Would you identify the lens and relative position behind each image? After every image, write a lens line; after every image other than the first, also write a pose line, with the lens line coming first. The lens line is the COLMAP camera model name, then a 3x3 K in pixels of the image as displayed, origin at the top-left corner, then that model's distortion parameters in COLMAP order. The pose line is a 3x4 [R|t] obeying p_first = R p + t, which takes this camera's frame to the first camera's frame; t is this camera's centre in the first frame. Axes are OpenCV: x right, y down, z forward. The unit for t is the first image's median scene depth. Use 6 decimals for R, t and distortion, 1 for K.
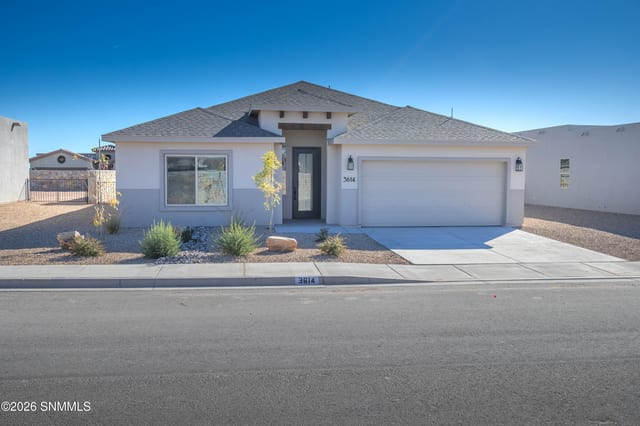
lens RADIAL K [[615.0, 0, 320.0], [0, 615.0, 213.0], [0, 0, 1]] dist [-0.009579, -0.002489]
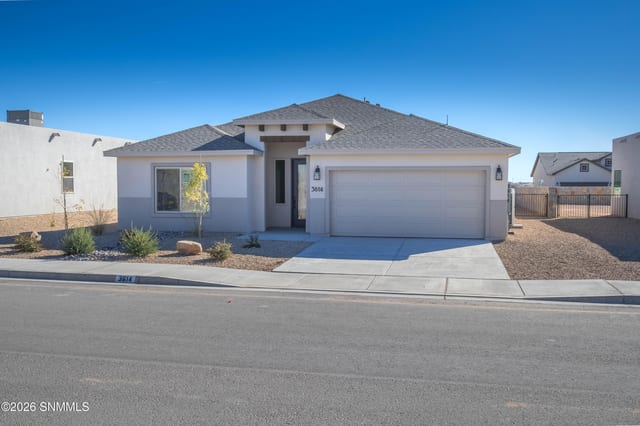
lens RADIAL K [[605.9, 0, 320.0], [0, 605.9, 213.0], [0, 0, 1]] dist [0.002685, 0.002837]
pose [[0.938297, 0.012860, -0.345591, 0.401986], [-0.018927, 0.999720, -0.014185, -0.000299], [0.345312, 0.019850, 0.938278, 0.052709]]
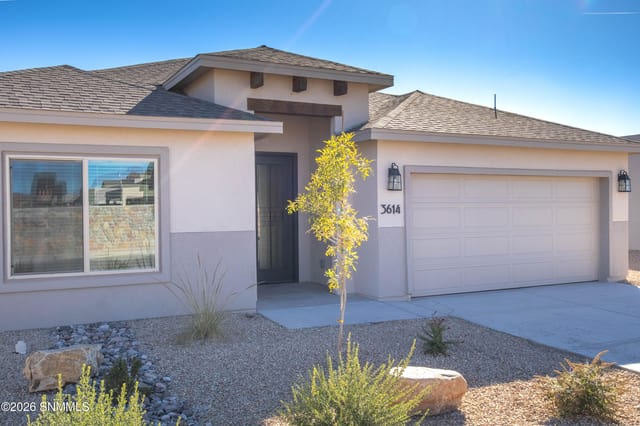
lens RADIAL K [[605.9, 0, 320.0], [0, 605.9, 213.0], [0, 0, 1]] dist [0.002685, 0.002837]
pose [[0.951070, -0.016678, 0.308526, -0.168466], [0.032142, 0.998465, -0.045109, -0.029919], [-0.307300, 0.052818, 0.950146, 0.528470]]
